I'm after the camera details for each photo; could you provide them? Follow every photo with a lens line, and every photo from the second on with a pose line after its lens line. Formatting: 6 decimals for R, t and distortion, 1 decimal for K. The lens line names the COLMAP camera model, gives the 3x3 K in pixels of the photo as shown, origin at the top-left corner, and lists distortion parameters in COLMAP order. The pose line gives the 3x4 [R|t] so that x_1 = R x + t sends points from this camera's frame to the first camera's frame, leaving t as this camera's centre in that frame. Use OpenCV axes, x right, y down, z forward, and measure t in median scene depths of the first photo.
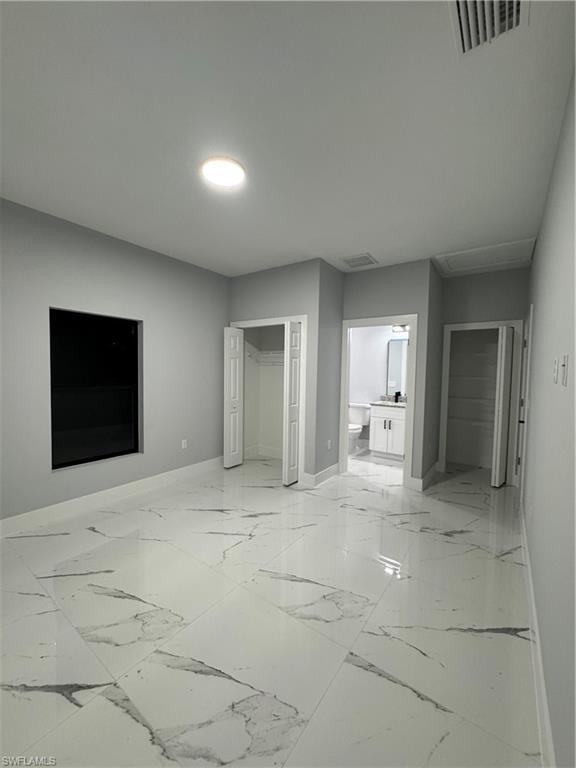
lens RADIAL K [[306.0, 0, 285.9], [0, 306.0, 384.2], [0, 0, 1]] dist [-0.001032, -0.000185]
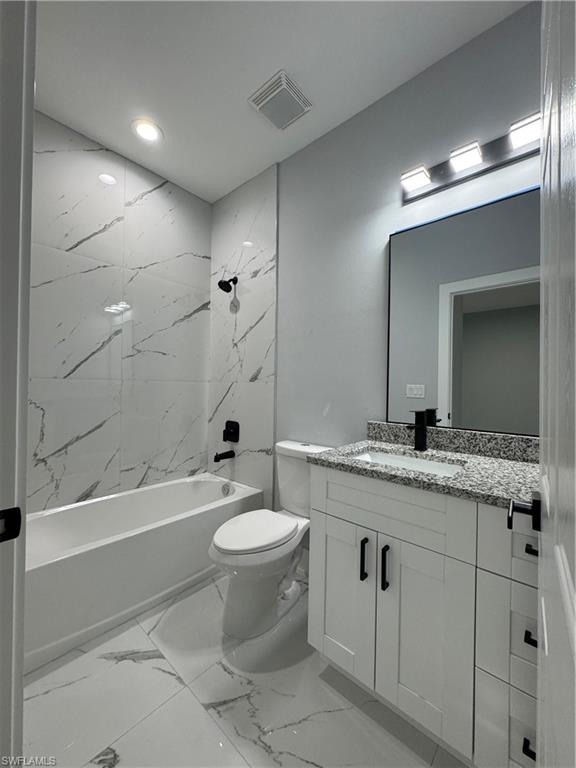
lens RADIAL K [[306.0, 0, 292.4], [0, 306.0, 384.7], [0, 0, 1]] dist [-0.001032, -0.000185]
pose [[0.996464, -0.001748, -0.084008, 0.389368], [-0.002347, 0.998814, -0.048629, 0.023627], [0.083994, 0.048654, 0.995278, 1.029976]]
